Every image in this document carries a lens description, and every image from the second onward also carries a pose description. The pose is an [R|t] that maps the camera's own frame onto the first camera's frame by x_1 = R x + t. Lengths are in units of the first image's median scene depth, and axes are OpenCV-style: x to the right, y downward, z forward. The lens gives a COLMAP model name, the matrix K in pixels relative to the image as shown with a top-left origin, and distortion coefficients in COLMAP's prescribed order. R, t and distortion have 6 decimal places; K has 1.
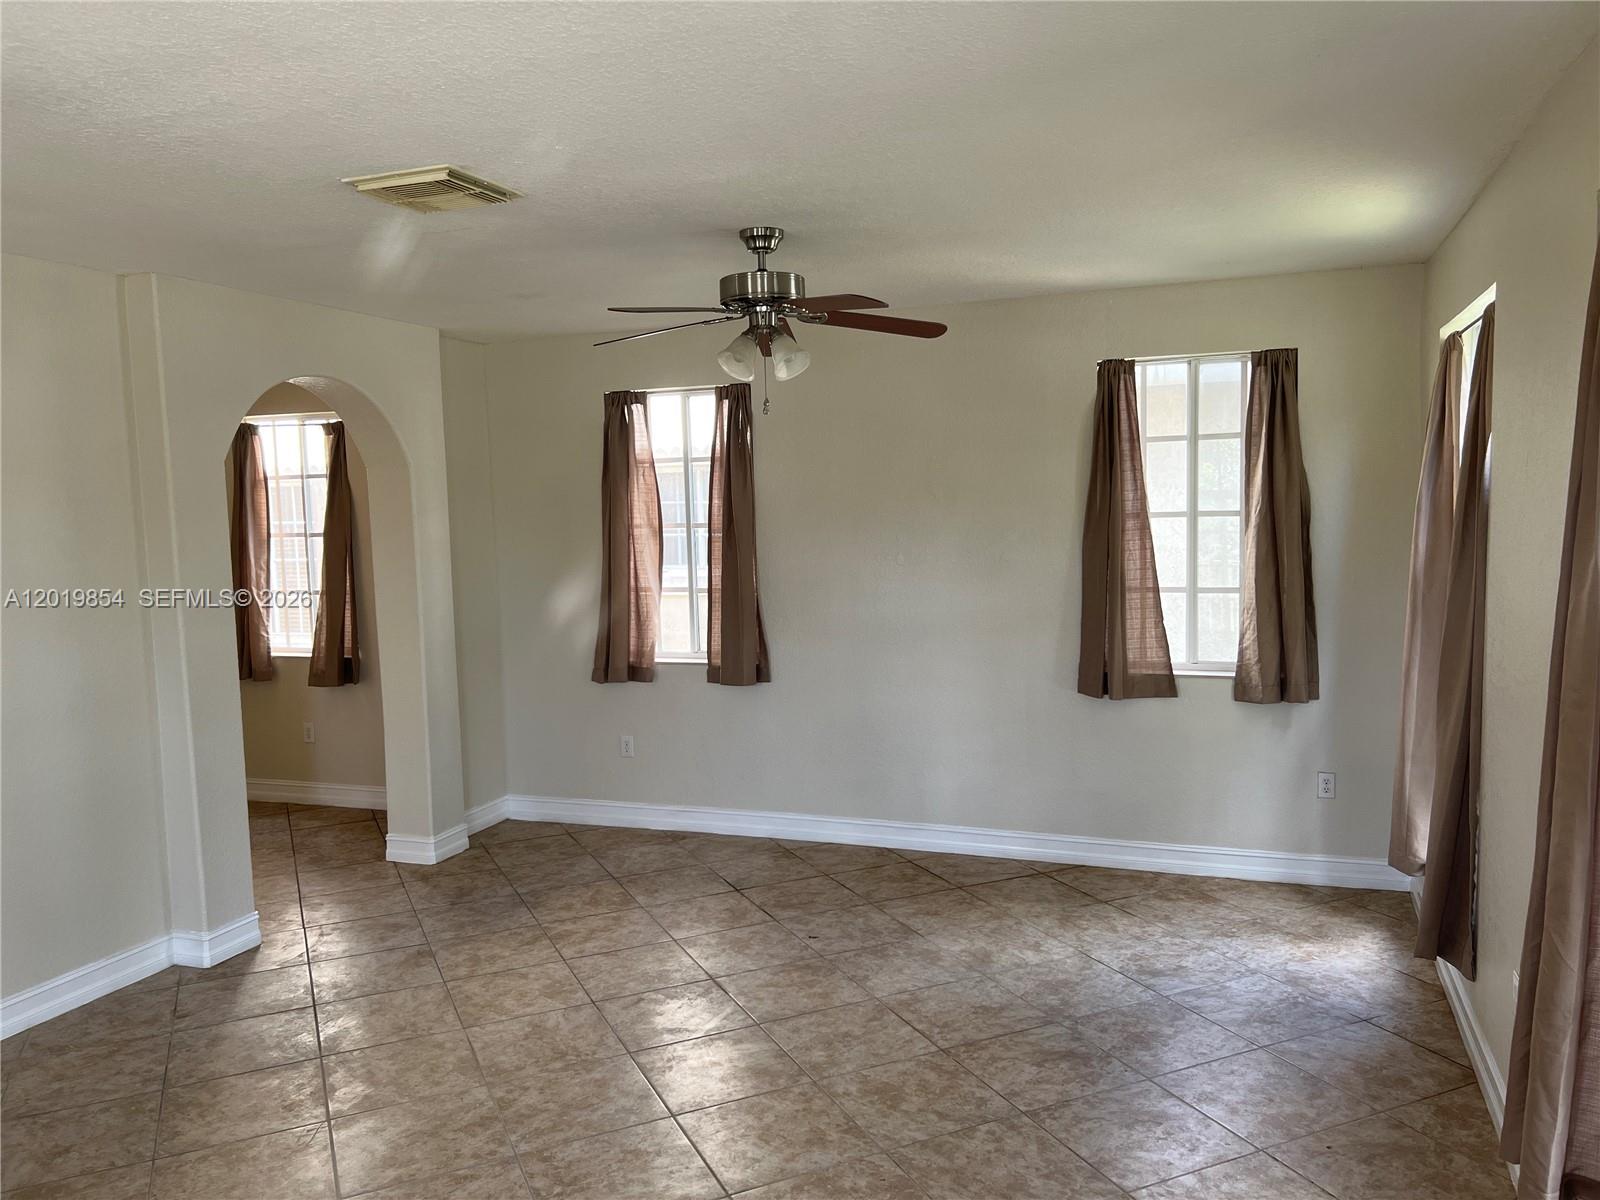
lens RADIAL K [[1199.3, 0, 787.0], [0, 1199.3, 613.1], [0, 0, 1]] dist [0.037590, -0.048326]
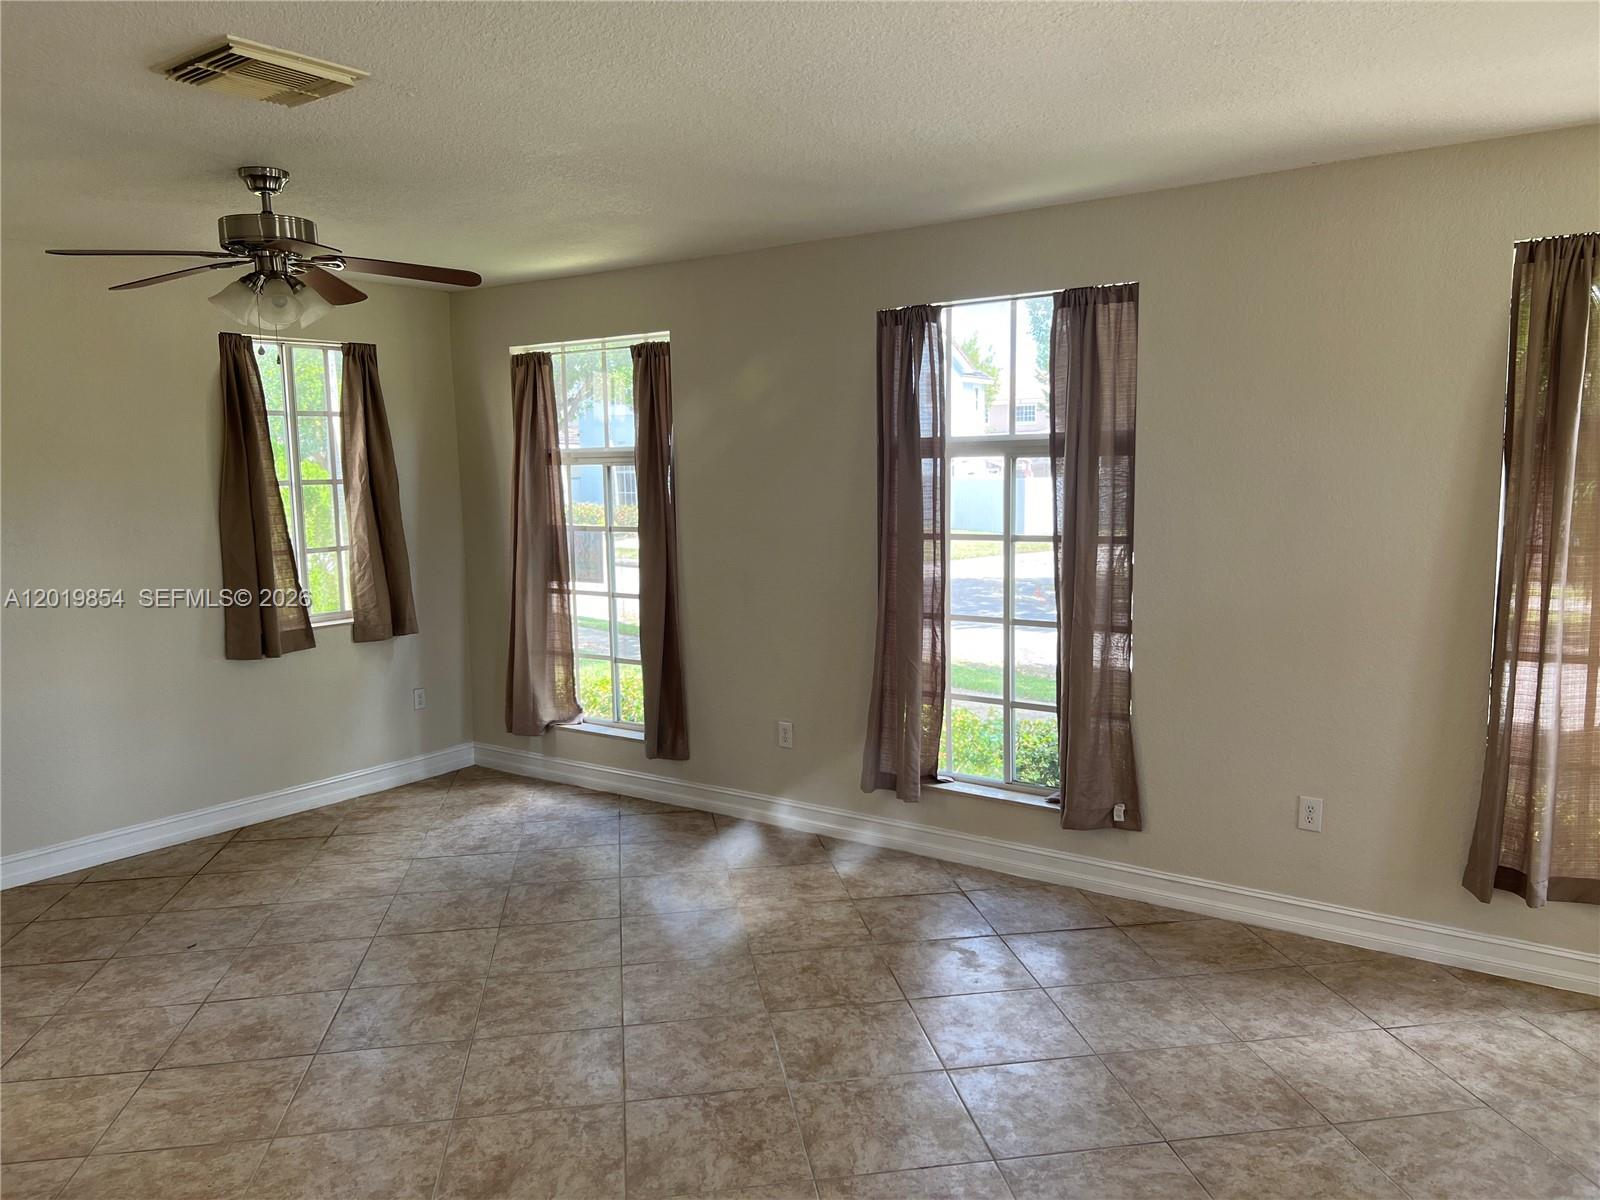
lens RADIAL K [[1199.3, 0, 787.0], [0, 1199.3, 613.1], [0, 0, 1]] dist [0.037590, -0.048326]
pose [[0.292156, -0.105517, 0.950532, -0.627786], [0.107628, 0.991209, 0.076952, -0.000321], [-0.950295, 0.079822, 0.300944, 0.257650]]
